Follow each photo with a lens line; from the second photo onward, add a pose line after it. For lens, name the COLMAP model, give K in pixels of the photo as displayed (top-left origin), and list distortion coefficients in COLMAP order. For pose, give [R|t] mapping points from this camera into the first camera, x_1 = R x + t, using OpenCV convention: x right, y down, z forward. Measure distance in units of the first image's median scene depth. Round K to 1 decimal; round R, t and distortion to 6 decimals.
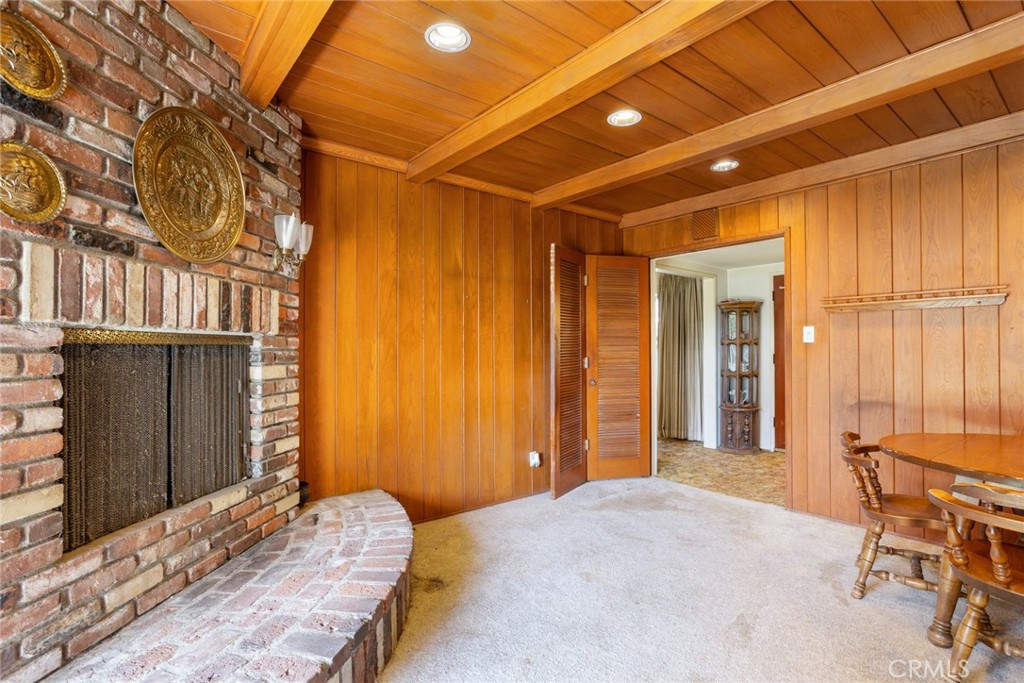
lens RADIAL K [[497.8, 0, 513.7], [0, 497.8, 345.7], [0, 0, 1]] dist [-0.050201, 0.034441]
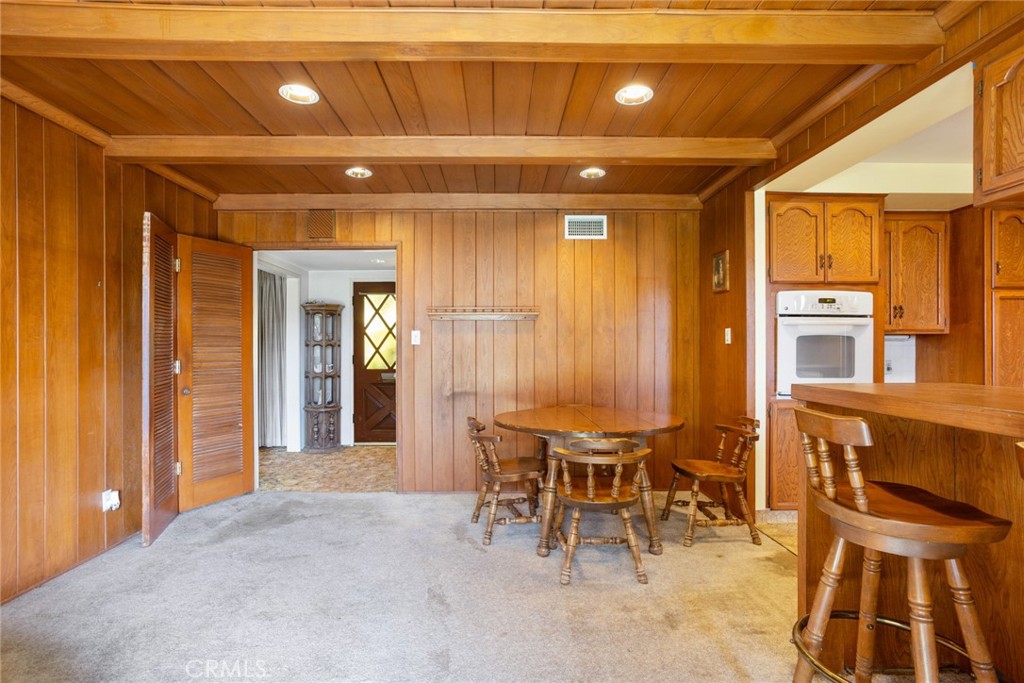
lens RADIAL K [[501.6, 0, 507.8], [0, 501.6, 351.6], [0, 0, 1]] dist [-0.052560, 0.035513]
pose [[0.618783, -0.001563, 0.785561, -0.186098], [-0.005201, 0.999968, 0.006086, 0.001488], [-0.785545, -0.007851, 0.618755, 0.101237]]
